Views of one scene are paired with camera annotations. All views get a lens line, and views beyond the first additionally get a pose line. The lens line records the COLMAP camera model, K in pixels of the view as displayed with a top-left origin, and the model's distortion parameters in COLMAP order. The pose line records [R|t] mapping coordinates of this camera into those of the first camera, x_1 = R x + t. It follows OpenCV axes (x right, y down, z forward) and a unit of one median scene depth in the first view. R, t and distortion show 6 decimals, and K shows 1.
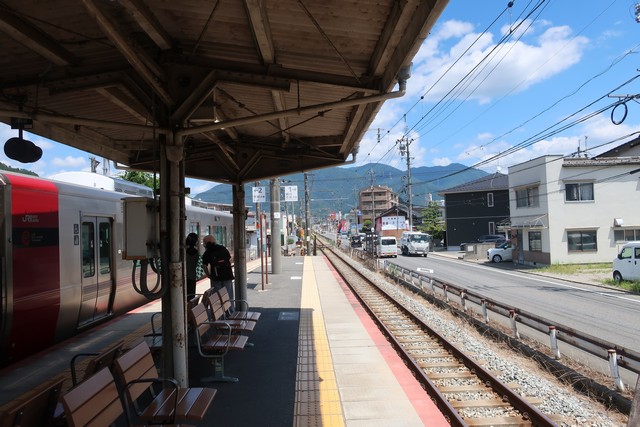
lens RADIAL K [[499.4, 0, 319.2], [0, 499.4, 226.1], [0, 0, 1]] dist [0.002280, 0.001354]
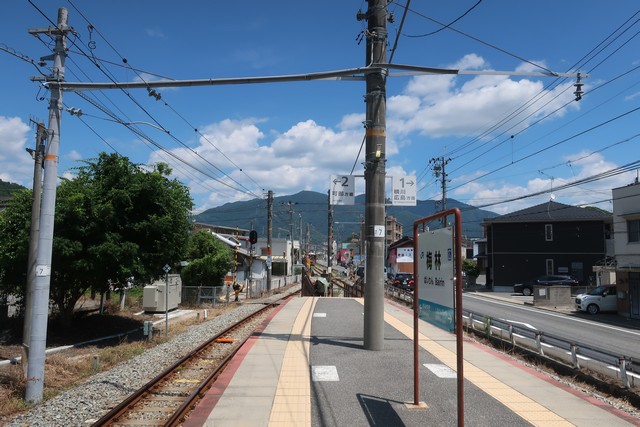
lens RADIAL K [[488.5, 0, 318.1], [0, 488.5, 229.8], [0, 0, 1]] dist [-0.003331, 0.001059]
pose [[0.998652, 0.046867, 0.022305, -0.075777], [-0.045668, 0.997627, -0.051530, 0.002648], [-0.024667, 0.050442, 0.998422, 0.244409]]
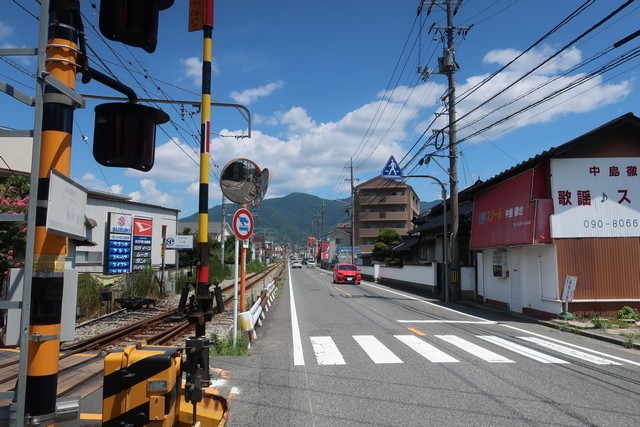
lens RADIAL K [[515.5, 0, 310.8], [0, 515.5, 216.7], [0, 0, 1]] dist [0.005721, 0.007814]
pose [[0.998803, 0.042088, 0.024920, 0.084371], [-0.040029, 0.996147, -0.078035, 0.034474], [-0.028109, 0.076944, 0.996639, 1.659063]]
